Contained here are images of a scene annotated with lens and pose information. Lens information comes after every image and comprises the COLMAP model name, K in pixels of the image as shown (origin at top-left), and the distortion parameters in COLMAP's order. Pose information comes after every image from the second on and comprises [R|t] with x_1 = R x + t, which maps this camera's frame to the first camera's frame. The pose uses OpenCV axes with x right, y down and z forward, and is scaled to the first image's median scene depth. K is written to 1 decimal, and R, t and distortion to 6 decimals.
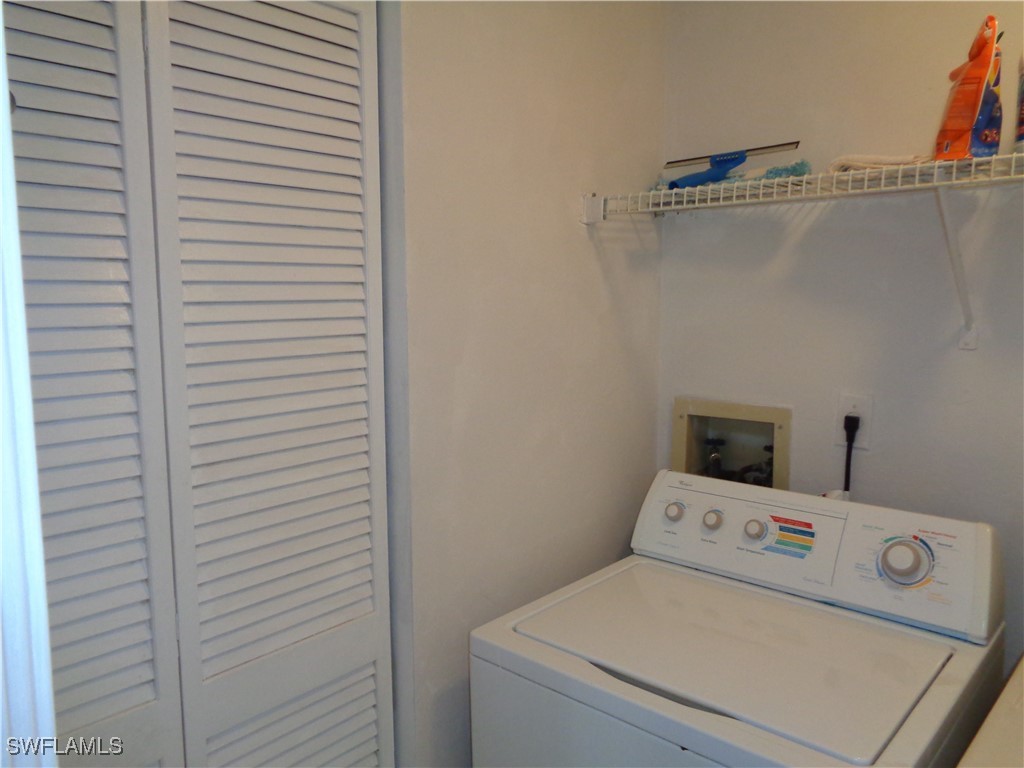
lens RADIAL K [[770.2, 0, 512.0], [0, 770.2, 384.1], [0, 0, 1]] dist [0.011295, -0.005361]
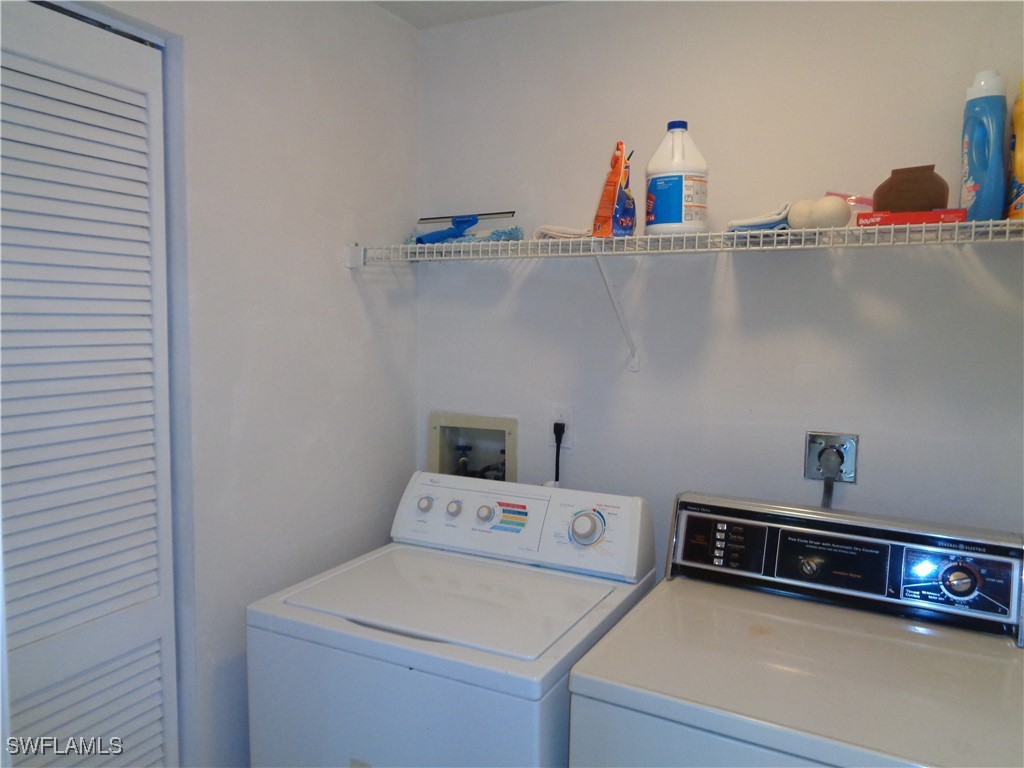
lens RADIAL K [[770.2, 0, 510.3], [0, 770.2, 383.6], [0, 0, 1]] dist [0.011295, -0.005361]
pose [[0.968458, -0.004008, 0.249143, 0.043033], [0.012764, 0.999356, -0.033538, 0.019507], [-0.248848, 0.035660, 0.967886, -0.258660]]
